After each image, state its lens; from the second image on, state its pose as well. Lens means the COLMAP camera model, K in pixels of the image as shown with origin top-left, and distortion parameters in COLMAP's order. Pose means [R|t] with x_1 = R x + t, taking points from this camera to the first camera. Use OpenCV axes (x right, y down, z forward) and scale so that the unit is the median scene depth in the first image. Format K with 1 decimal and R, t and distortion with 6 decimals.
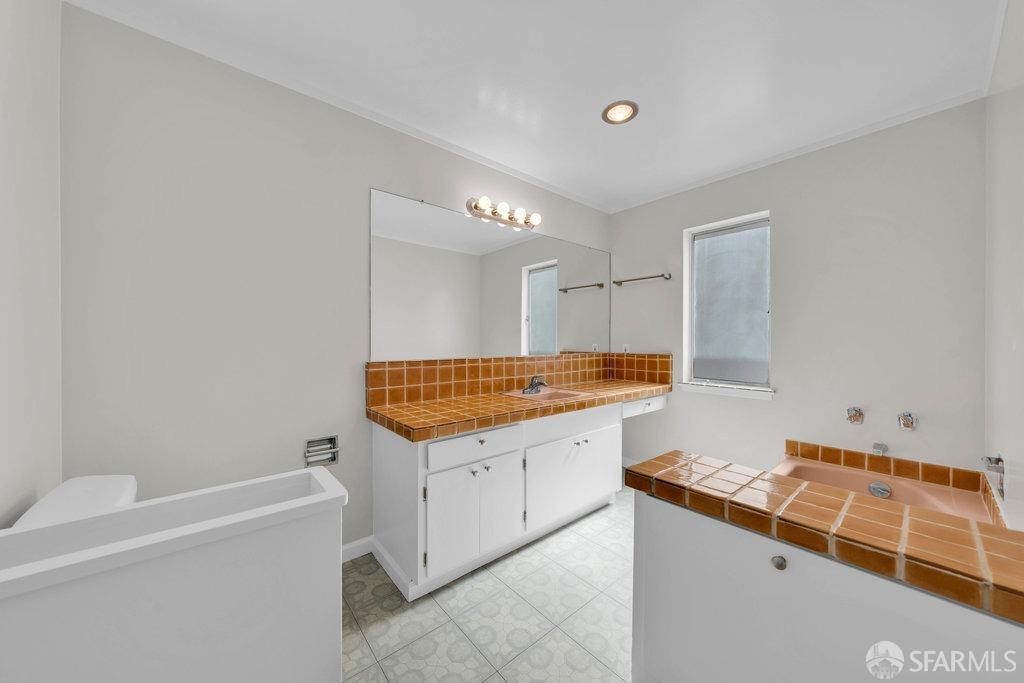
lens RADIAL K [[355.1, 0, 510.0], [0, 355.1, 341.5], [0, 0, 1]] dist [-0.002906, 0.000012]
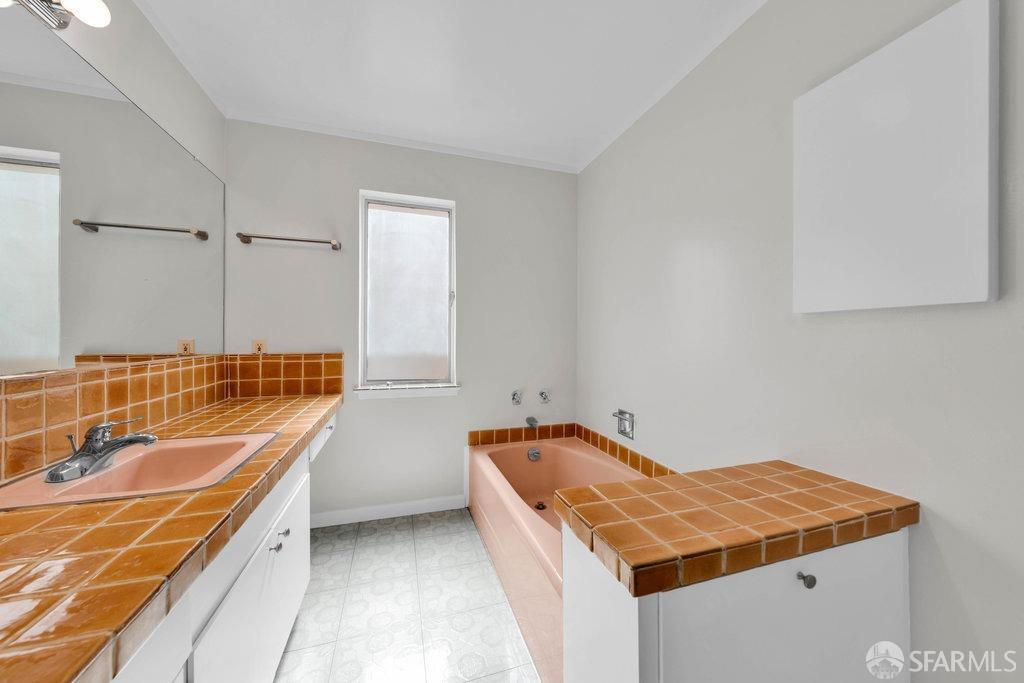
lens RADIAL K [[355.1, 0, 514.9], [0, 355.1, 342.1], [0, 0, 1]] dist [-0.002906, 0.000012]
pose [[0.374624, -0.008333, 0.927139, -0.091493], [-0.001019, 0.999955, 0.009399, 0.006644], [-0.927176, -0.004465, 0.374599, 0.381921]]
